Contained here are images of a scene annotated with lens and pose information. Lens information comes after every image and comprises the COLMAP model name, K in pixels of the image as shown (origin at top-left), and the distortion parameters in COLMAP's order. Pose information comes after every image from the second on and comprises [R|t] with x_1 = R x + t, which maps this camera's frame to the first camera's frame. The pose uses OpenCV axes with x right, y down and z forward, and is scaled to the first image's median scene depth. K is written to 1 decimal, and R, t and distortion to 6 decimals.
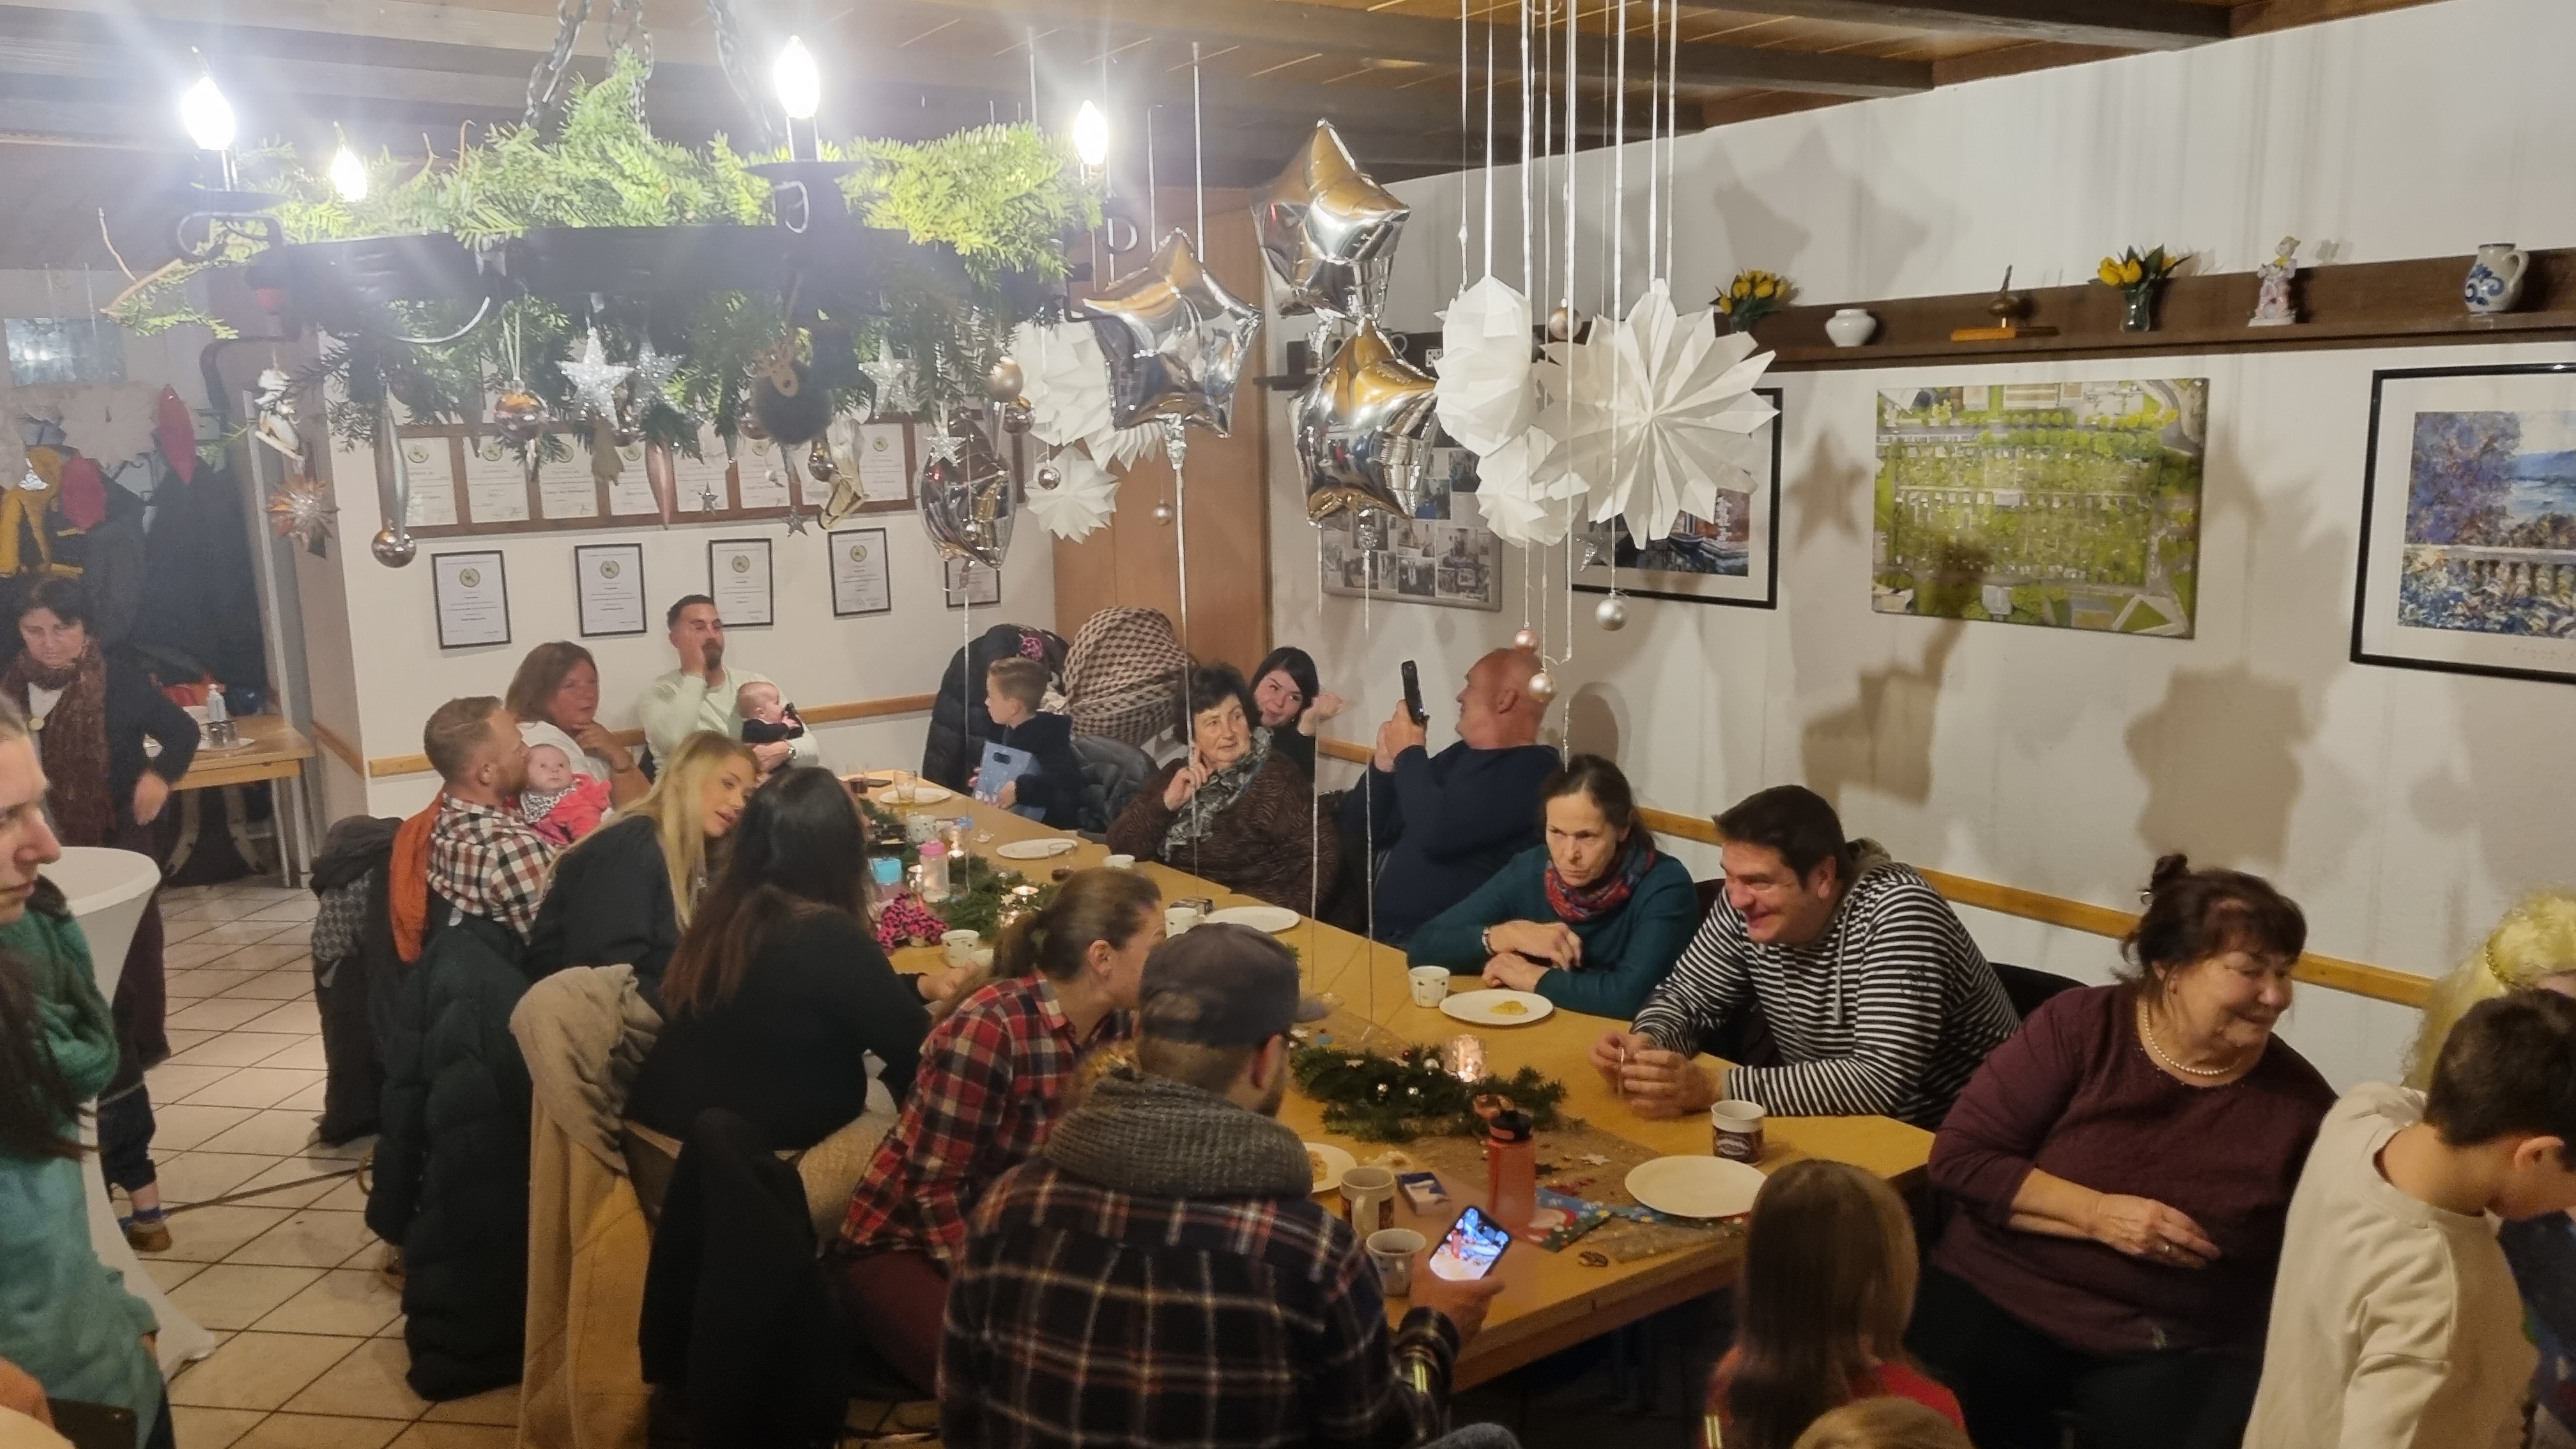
lens RADIAL K [[1906.9, 0, 1264.5], [0, 1906.9, 793.1], [0, 0, 1]] dist [0.073212, -0.063977]
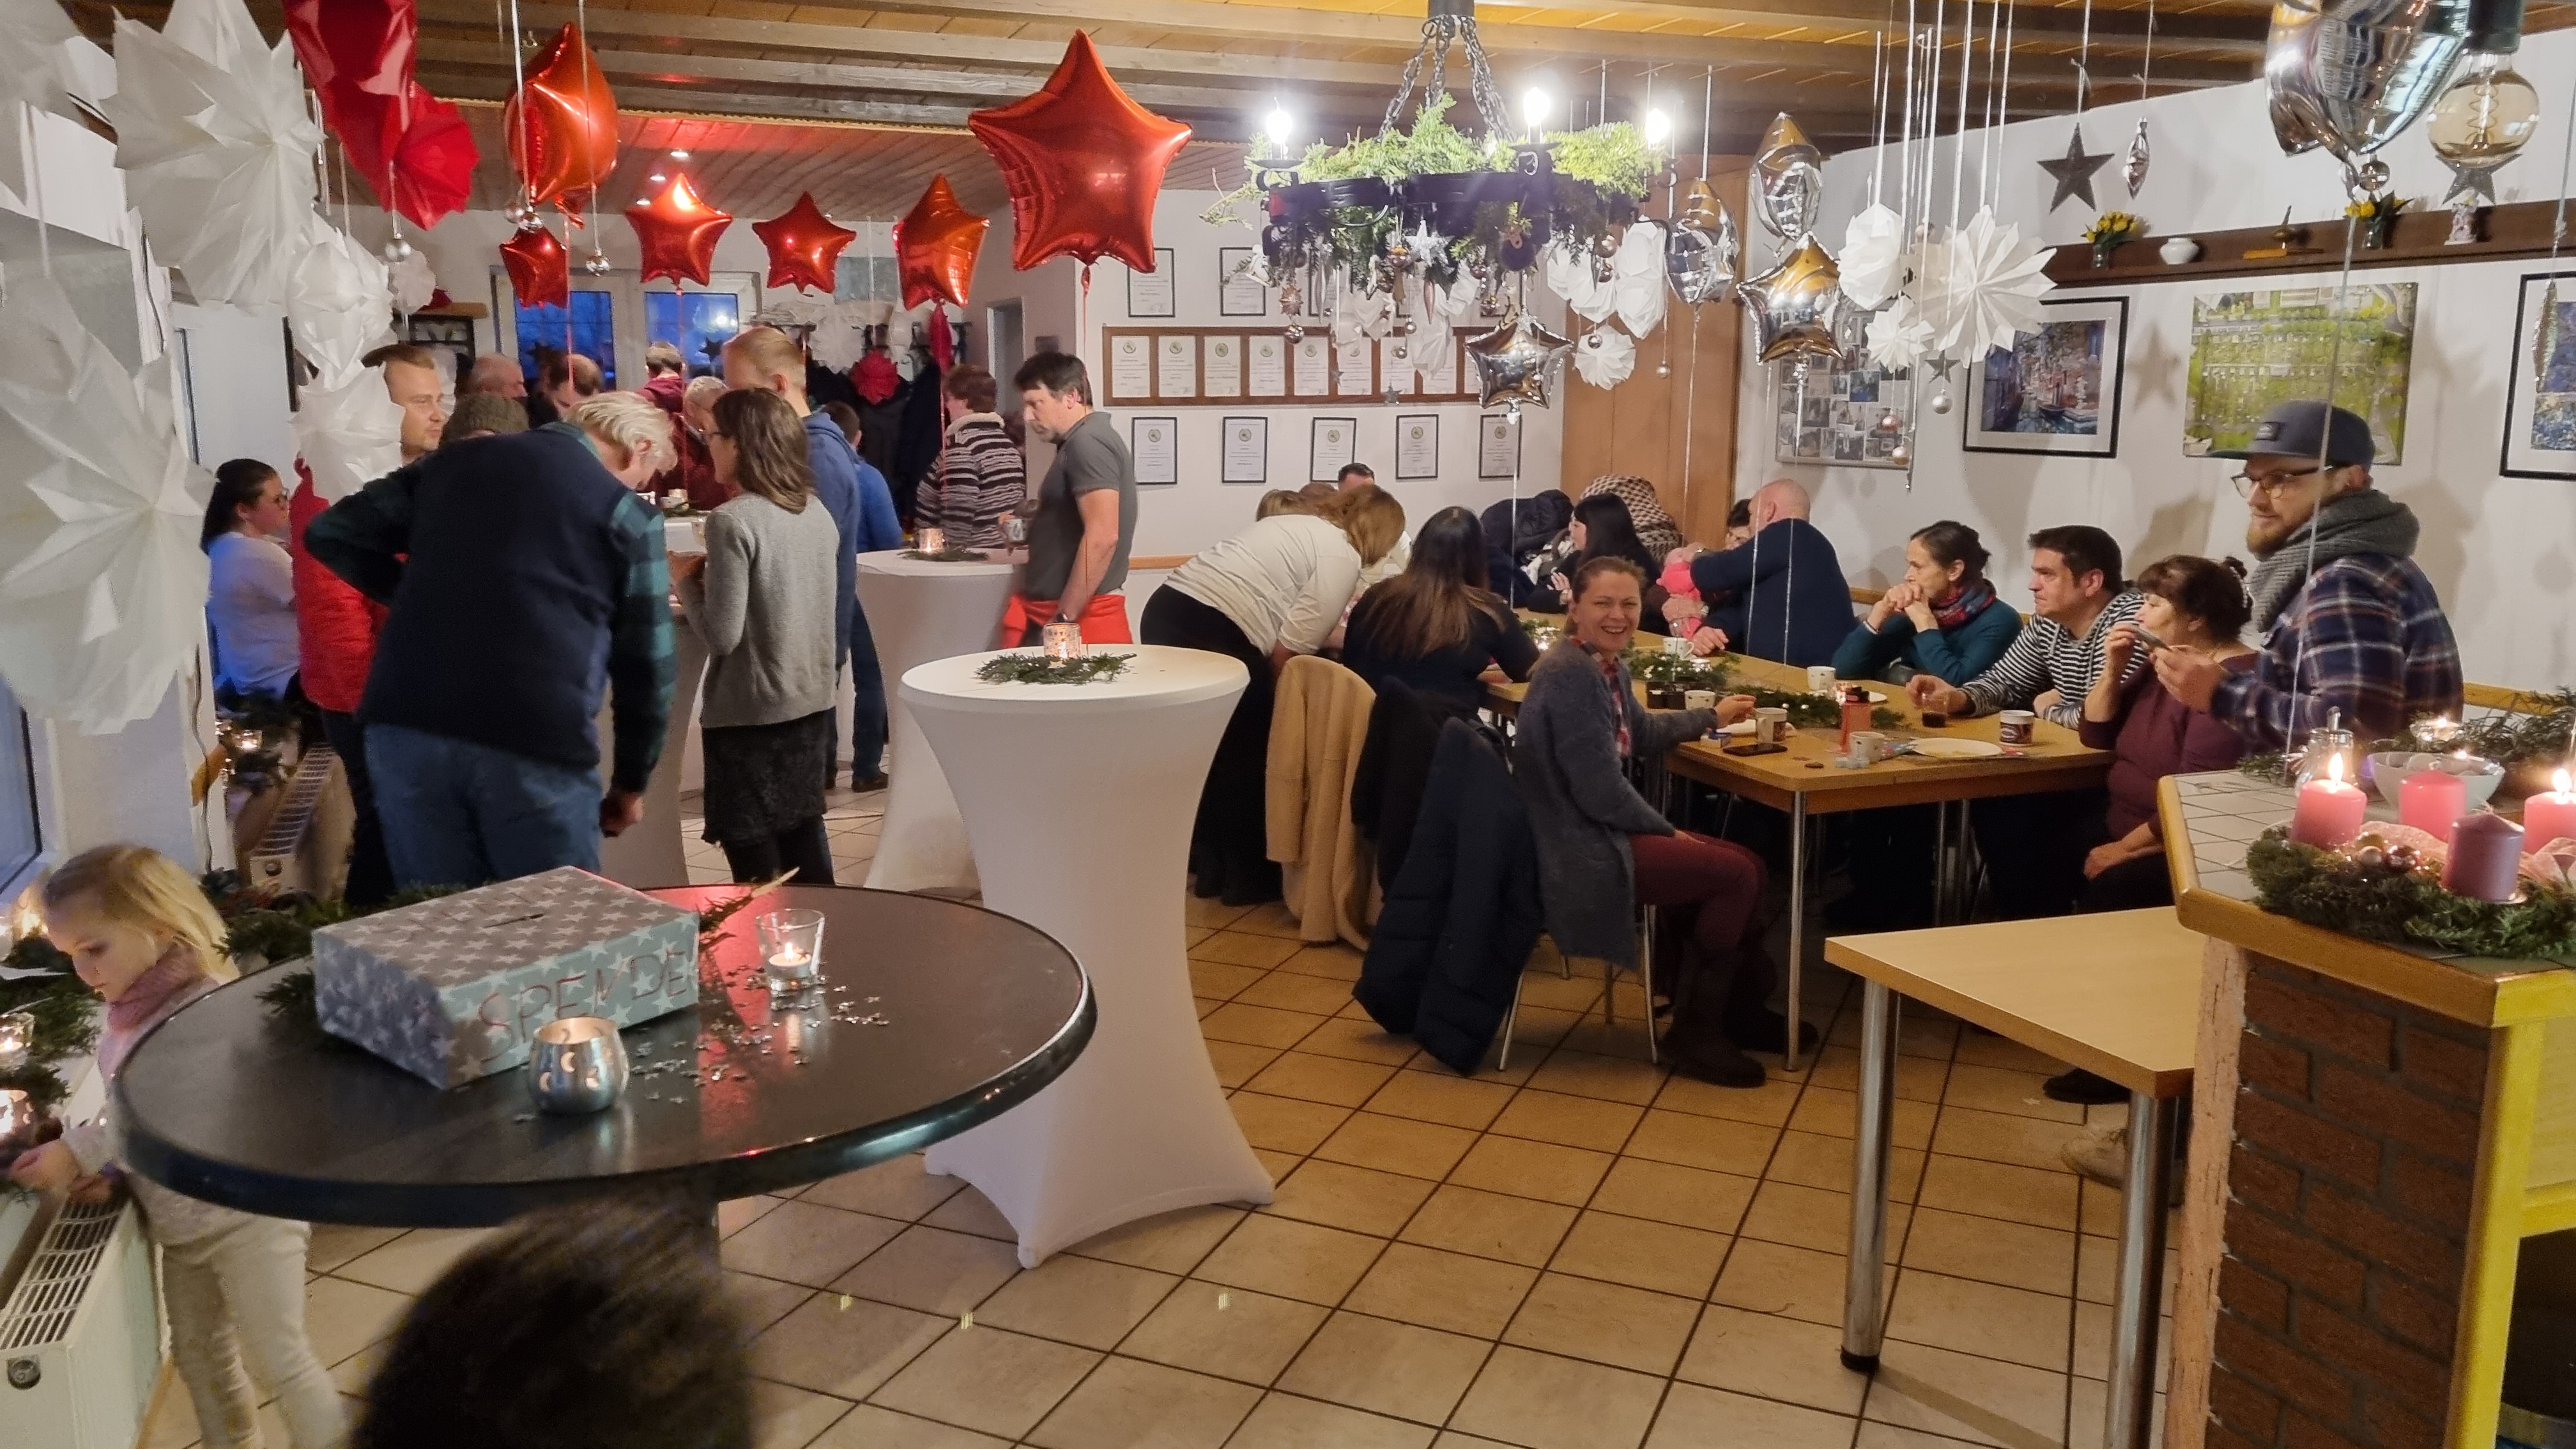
lens RADIAL K [[1917.1, 0, 1288.0], [0, 1917.1, 724.5], [0, 0, 1]] dist [0.074002, -0.066619]
pose [[0.973938, 0.061758, -0.218245, 0.006583], [-0.066271, 0.997711, -0.013413, 0.171833], [0.216917, 0.027527, 0.975802, -0.536320]]
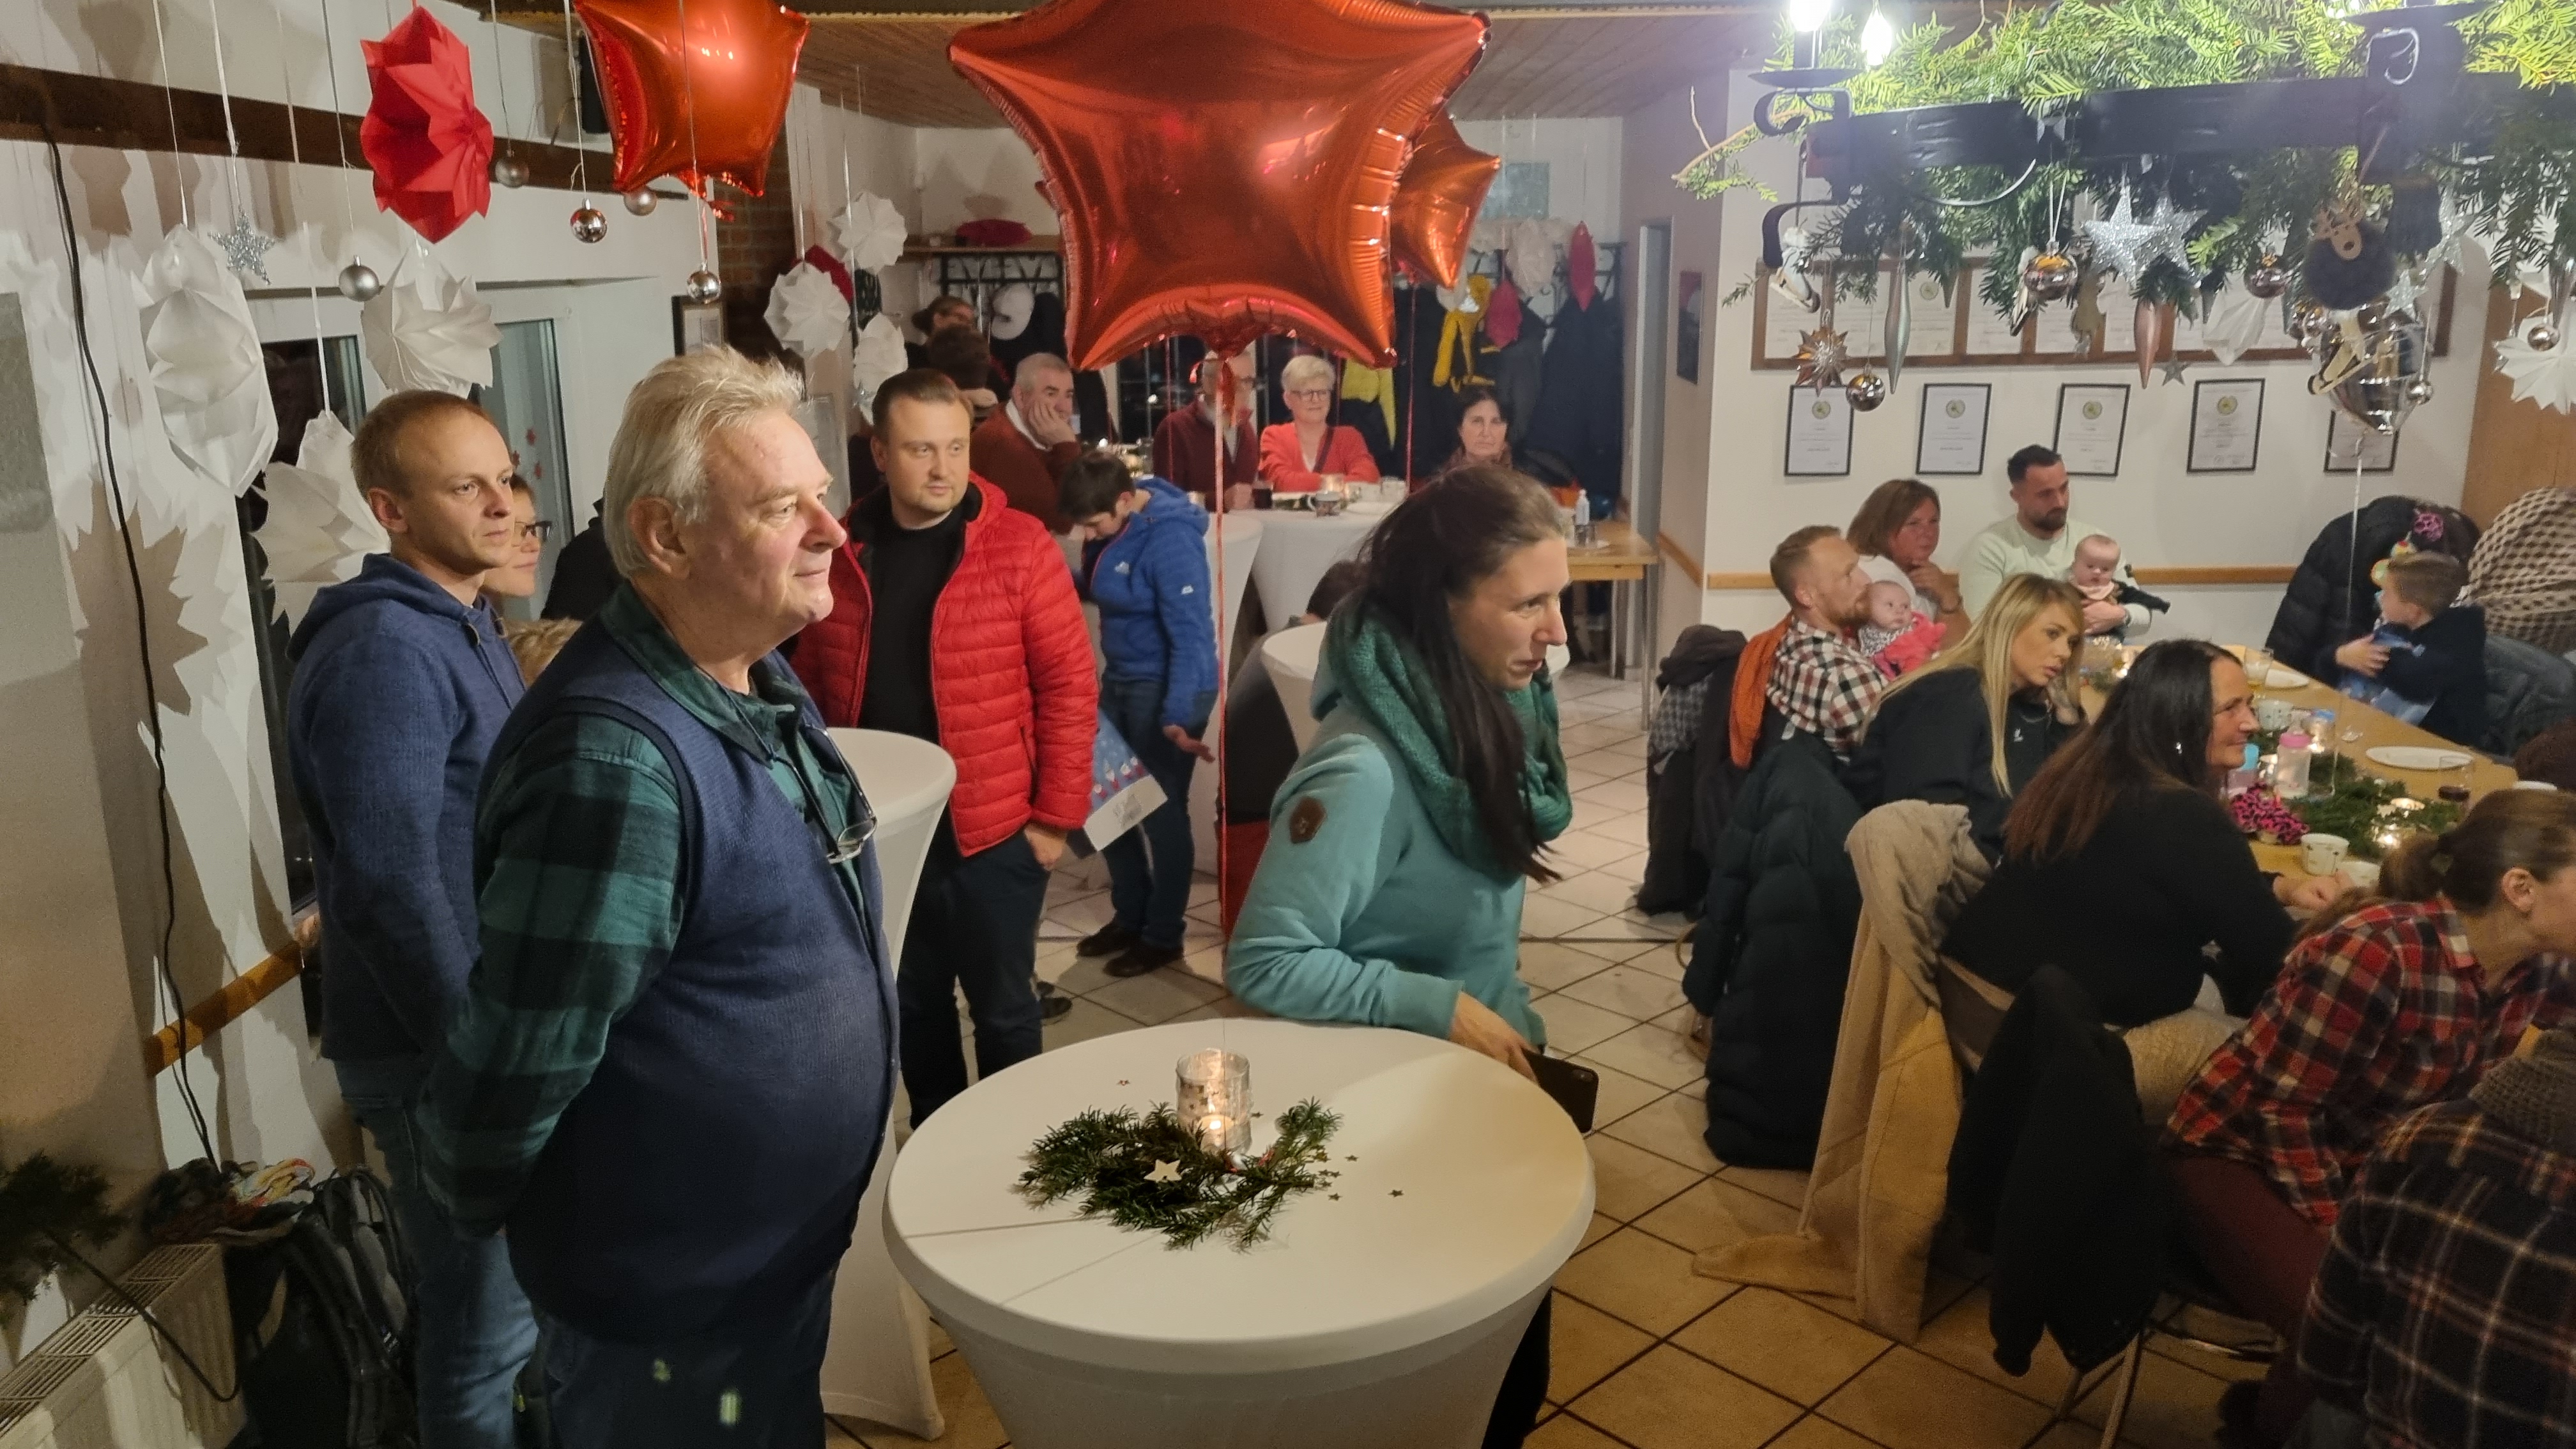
lens RADIAL K [[1917.1, 0, 1288.0], [0, 1917.1, 724.5], [0, 0, 1]] dist [0.074002, -0.066619]
pose [[0.808695, 0.156916, -0.566913, -0.039190], [-0.128556, 0.987612, 0.089979, -0.000074], [0.574009, 0.000114, 0.818849, -0.036234]]
